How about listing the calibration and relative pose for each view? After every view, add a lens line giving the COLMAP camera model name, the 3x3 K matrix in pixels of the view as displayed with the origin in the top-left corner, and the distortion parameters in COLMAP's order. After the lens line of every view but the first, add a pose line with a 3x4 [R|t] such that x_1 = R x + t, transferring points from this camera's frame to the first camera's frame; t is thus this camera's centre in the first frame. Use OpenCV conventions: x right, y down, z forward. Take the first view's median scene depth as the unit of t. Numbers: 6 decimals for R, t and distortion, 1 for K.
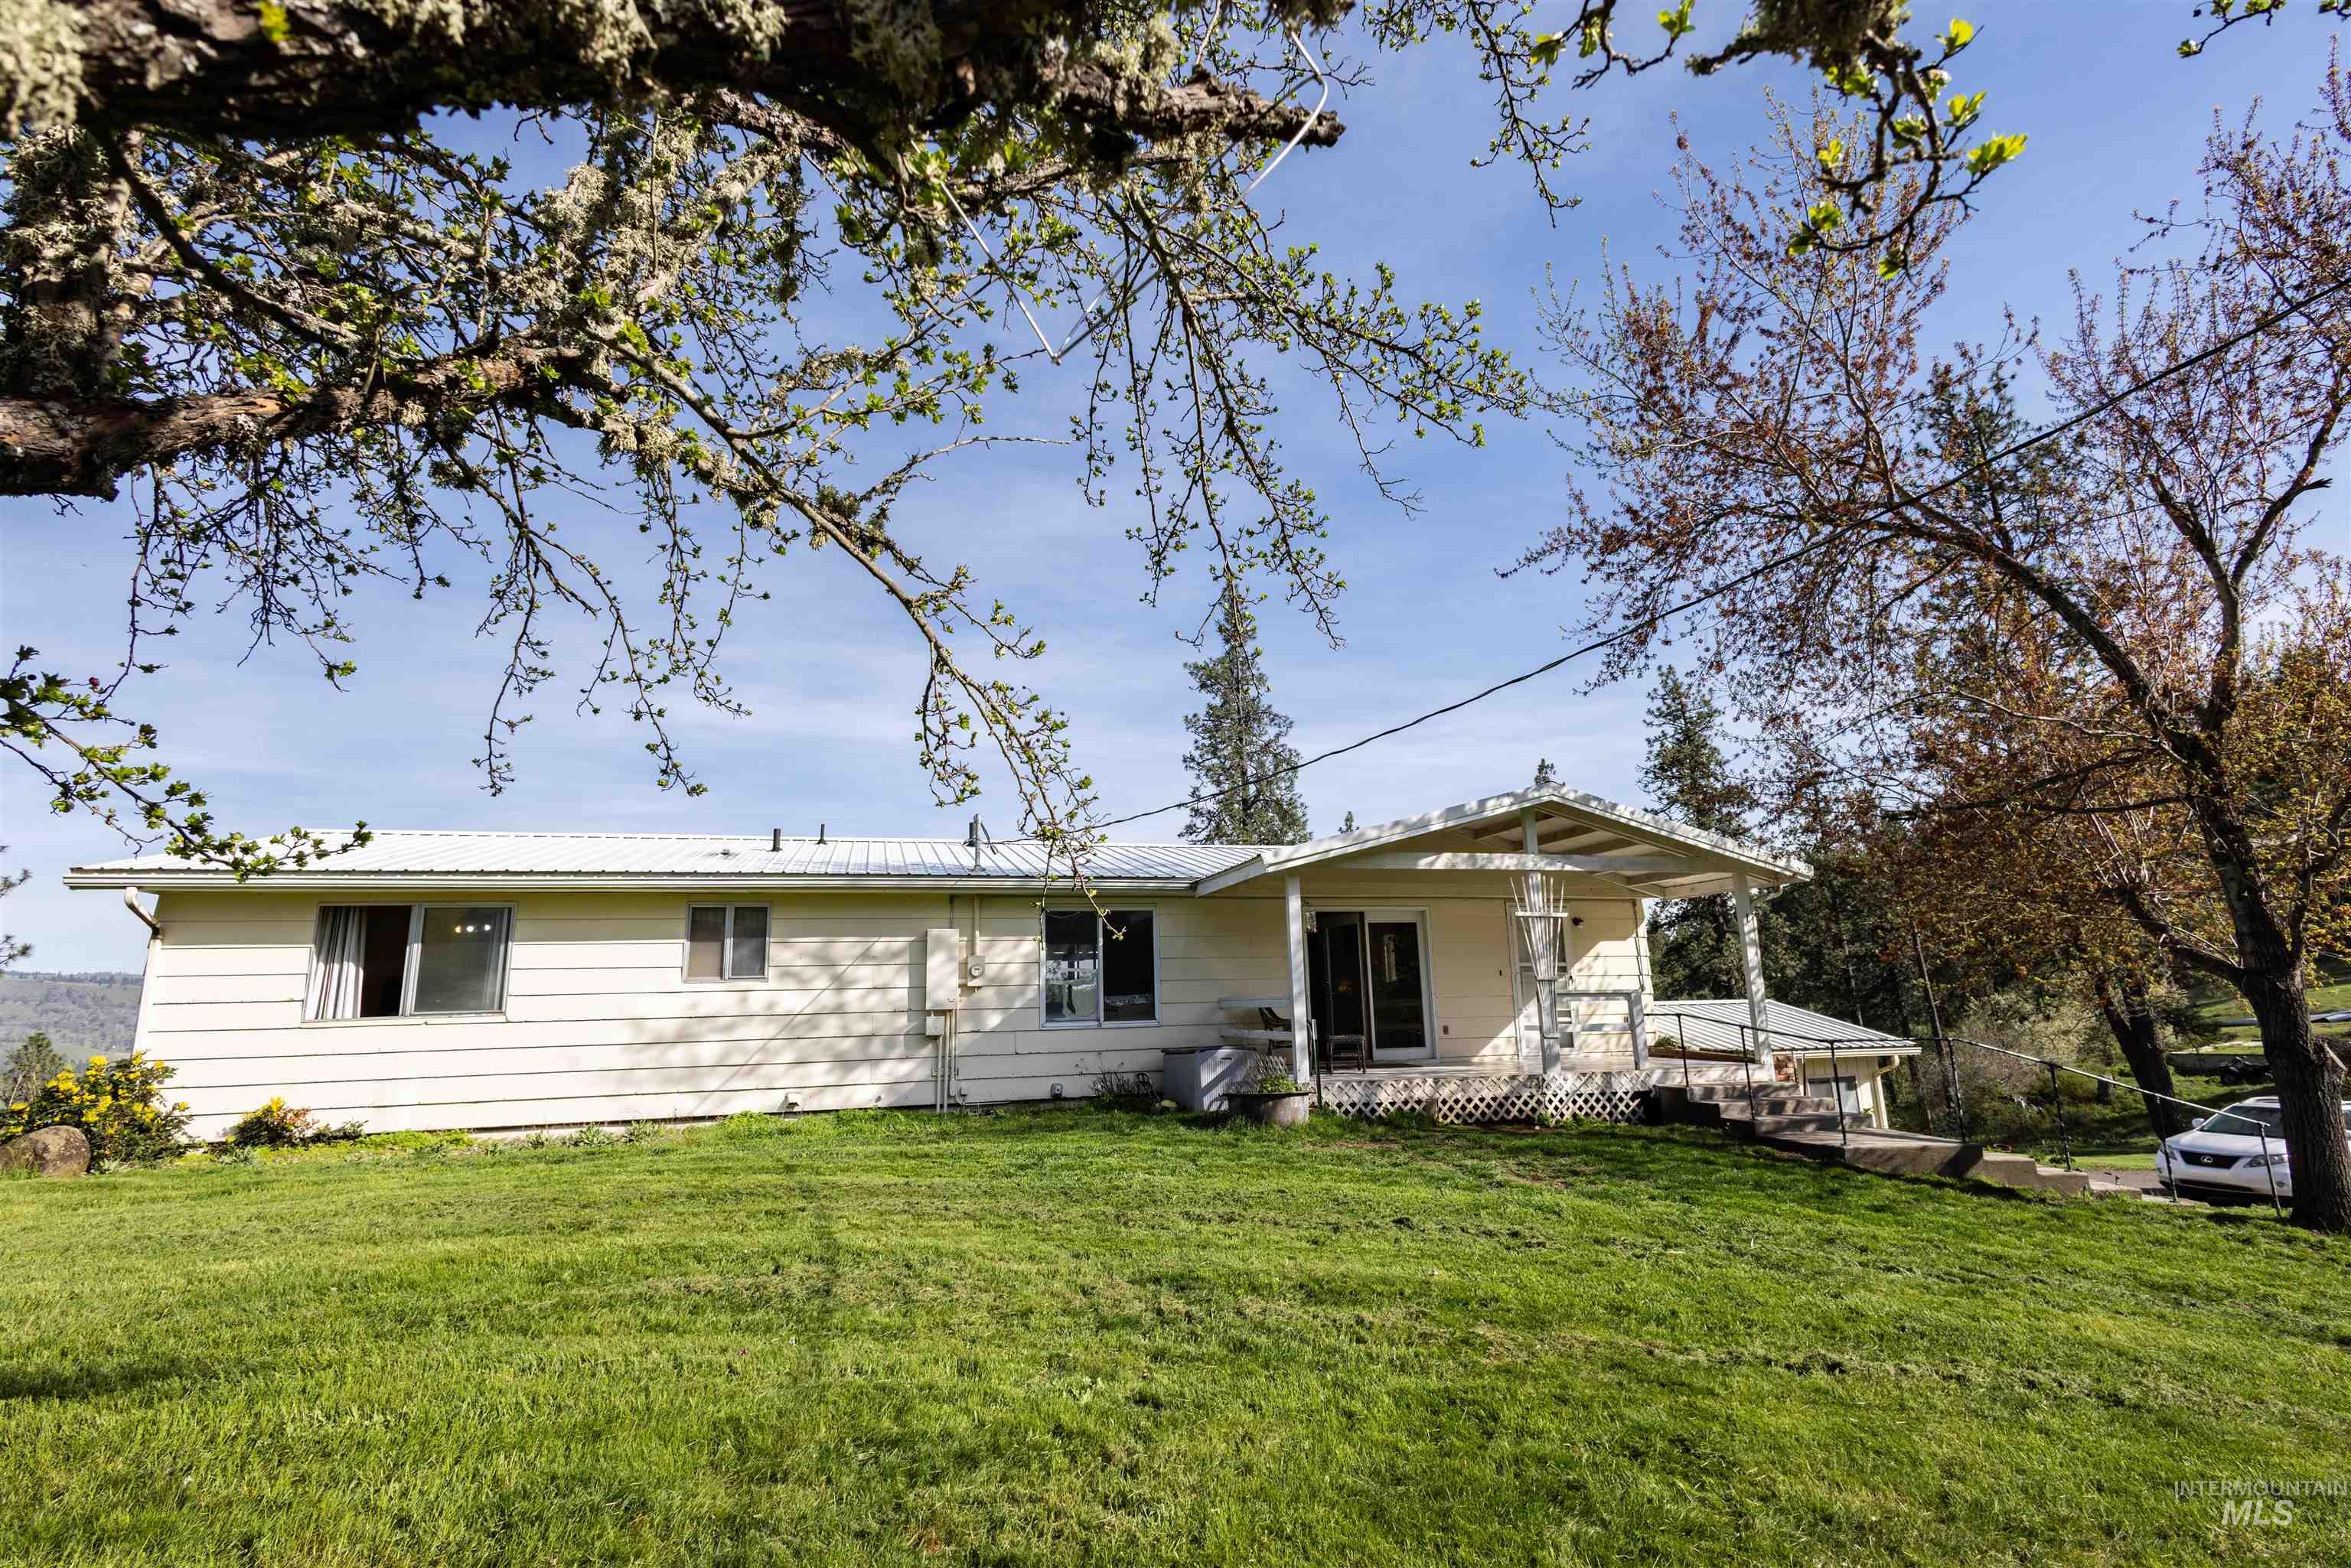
lens RADIAL K [[1074.8, 0, 1176.6], [0, 1074.8, 796.6], [0, 0, 1]] dist [0.001935, 0.003268]
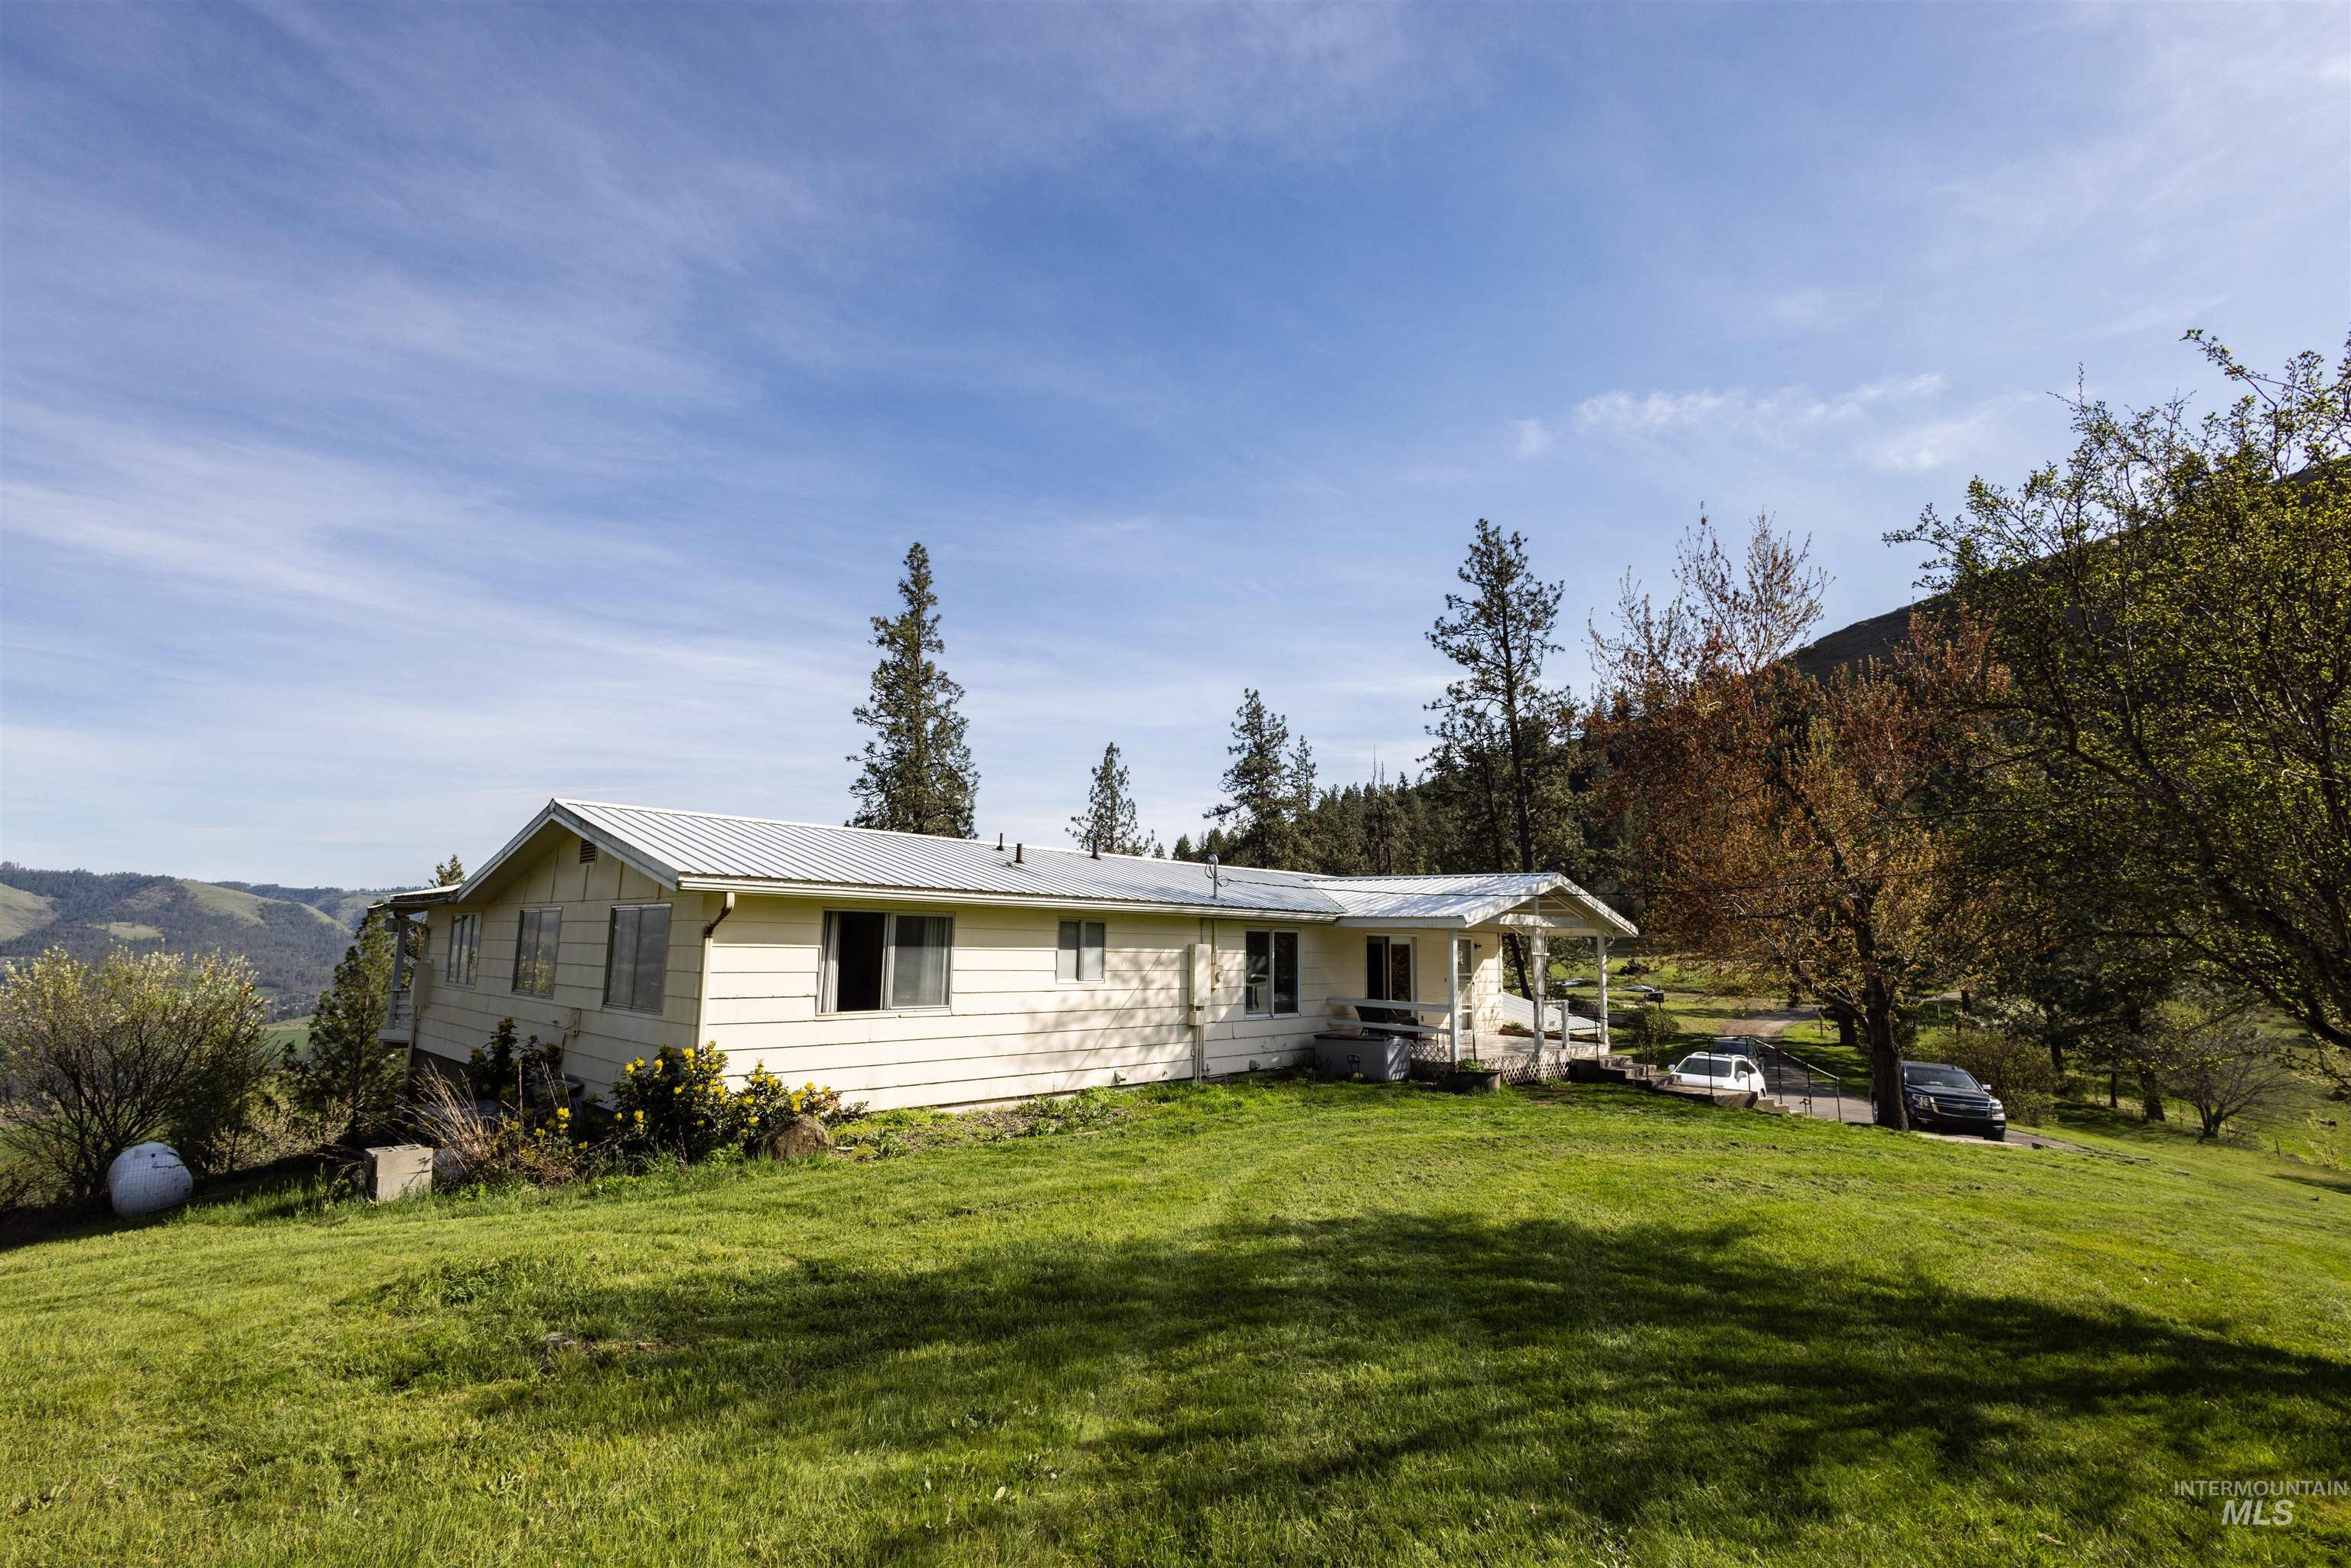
lens RADIAL K [[1074.8, 0, 1177.0], [0, 1074.8, 778.2], [0, 0, 1]] dist [0.001935, 0.003268]
pose [[0.867623, 0.119097, 0.482748, -0.915025], [-0.137928, 0.990436, 0.003545, -0.077524], [-0.477709, -0.069660, 0.875752, -0.118555]]
